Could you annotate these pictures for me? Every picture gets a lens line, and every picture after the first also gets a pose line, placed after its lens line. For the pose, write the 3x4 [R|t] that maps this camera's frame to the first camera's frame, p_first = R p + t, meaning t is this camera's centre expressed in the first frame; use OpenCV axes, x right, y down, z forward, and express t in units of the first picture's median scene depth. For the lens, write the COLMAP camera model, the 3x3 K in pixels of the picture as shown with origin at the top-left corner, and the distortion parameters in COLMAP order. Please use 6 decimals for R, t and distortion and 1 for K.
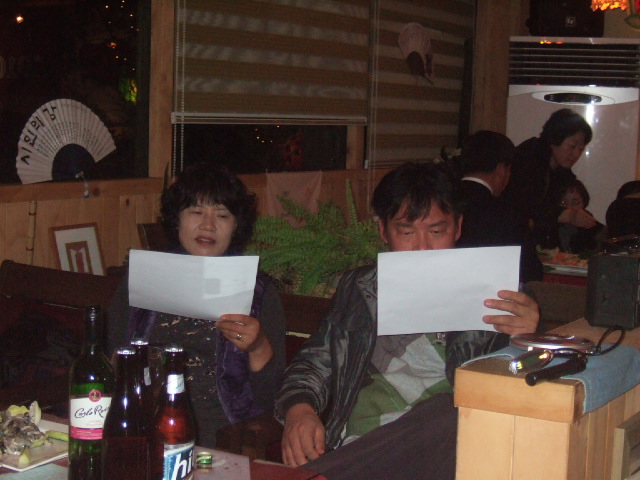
lens RADIAL K [[1151.9, 0, 320.0], [0, 1151.9, 240.0], [0, 0, 1]] dist [-0.082502, -0.094454]
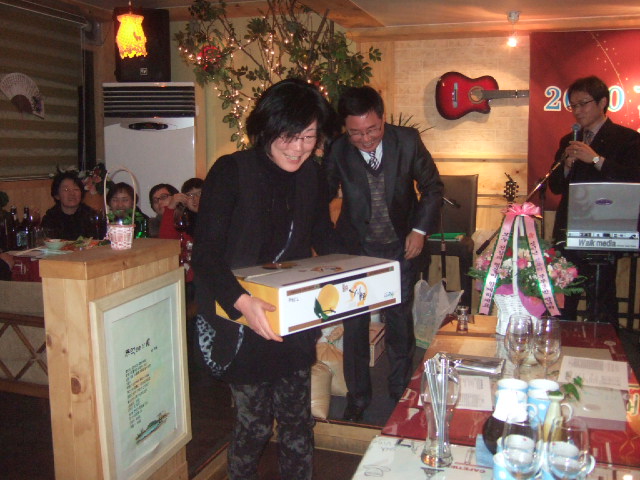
lens RADIAL K [[657.9, 0, 329.1], [0, 657.9, 242.2], [0, 0, 1]] dist [-0.054940, 0.021865]
pose [[0.969904, -0.065248, 0.234582, 0.245912], [0.056551, 0.997446, 0.043620, -0.002906], [-0.236829, -0.029041, 0.971117, 0.162876]]
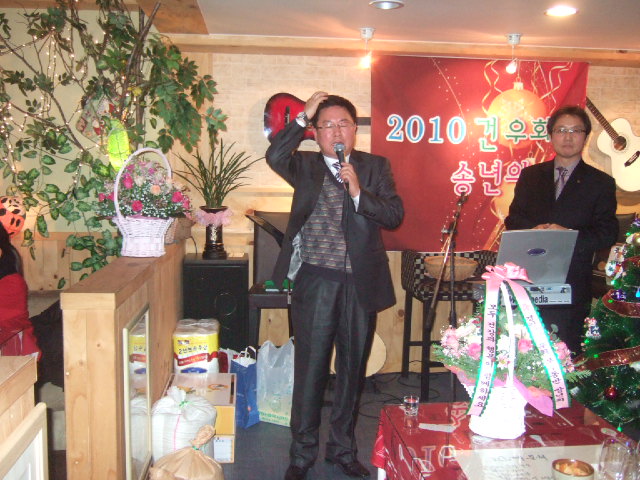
lens RADIAL K [[655.4, 0, 306.7], [0, 655.4, 242.5], [0, 0, 1]] dist [-0.058578, 0.030694]
pose [[0.810478, -0.084872, 0.579588, 0.199436], [0.078208, 0.996268, 0.036526, -0.032746], [-0.580525, 0.015725, 0.814091, 0.331929]]
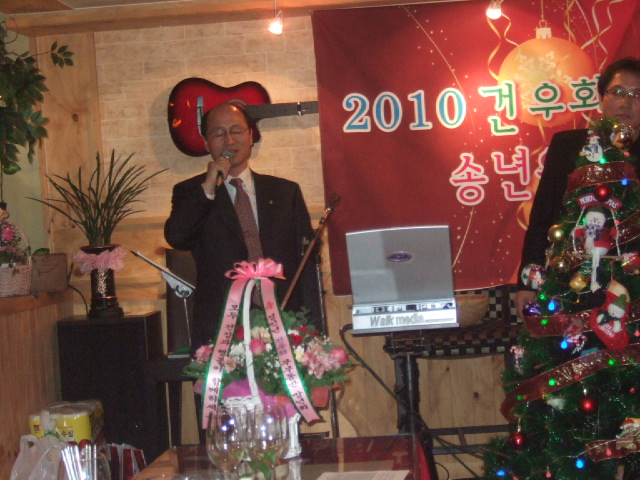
lens RADIAL K [[1298.2, 0, 320.0], [0, 1298.2, 240.0], [0, 0, 1]] dist [-0.051757, -0.139330]
pose [[0.894715, -0.093510, 0.436740, 0.247477], [0.138984, 0.987580, -0.073276, 0.033140], [-0.424463, 0.126261, 0.896599, 0.029771]]
